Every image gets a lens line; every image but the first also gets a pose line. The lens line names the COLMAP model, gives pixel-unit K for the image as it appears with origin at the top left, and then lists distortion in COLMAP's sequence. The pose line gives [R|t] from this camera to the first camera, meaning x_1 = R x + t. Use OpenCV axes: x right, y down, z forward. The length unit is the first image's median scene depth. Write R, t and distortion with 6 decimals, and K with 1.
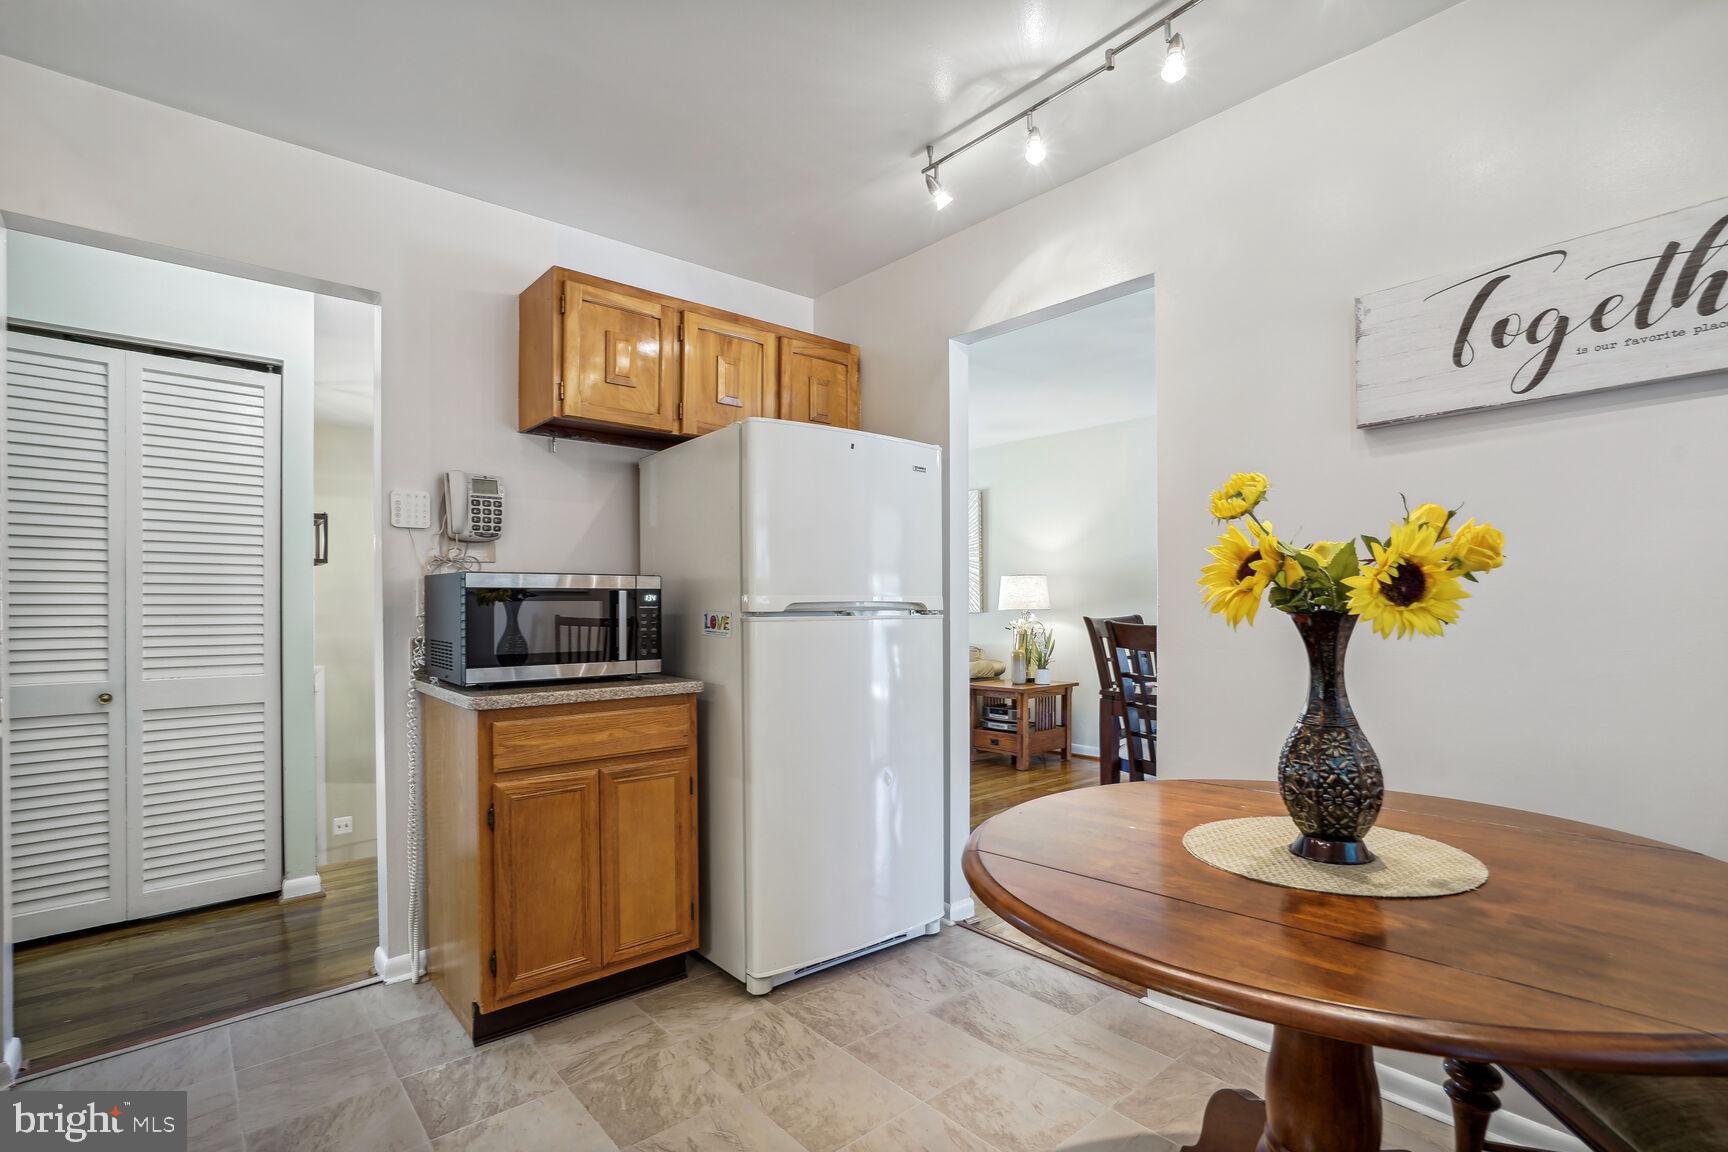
lens RADIAL K [[812.7, 0, 862.8], [0, 812.7, 590.5], [0, 0, 1]] dist [-0.013584, 0.002583]
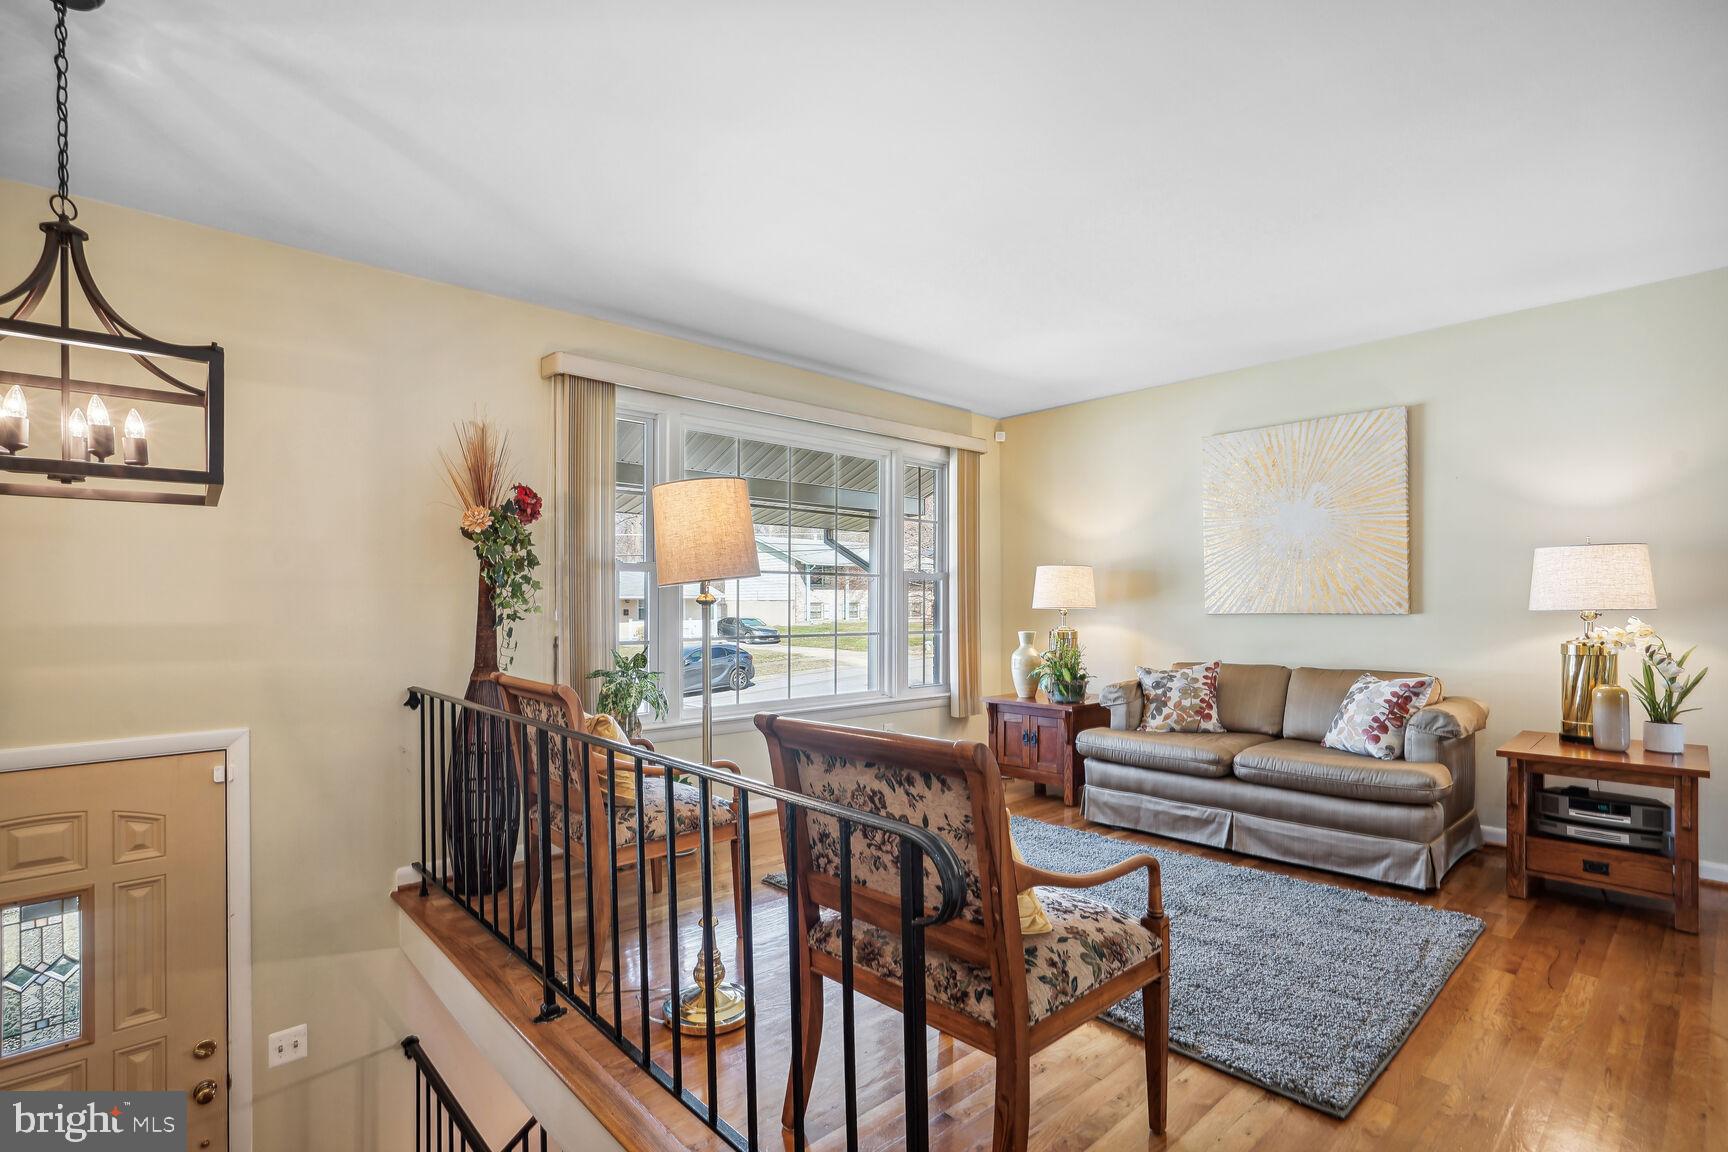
lens RADIAL K [[812.7, 0, 864.2], [0, 812.7, 584.7], [0, 0, 1]] dist [-0.013584, 0.002583]
pose [[0.999088, 0.006885, 0.042137, -0.318595], [-0.006902, 0.999976, 0.000253, 0.010173], [-0.042134, -0.000544, 0.999112, 0.500342]]
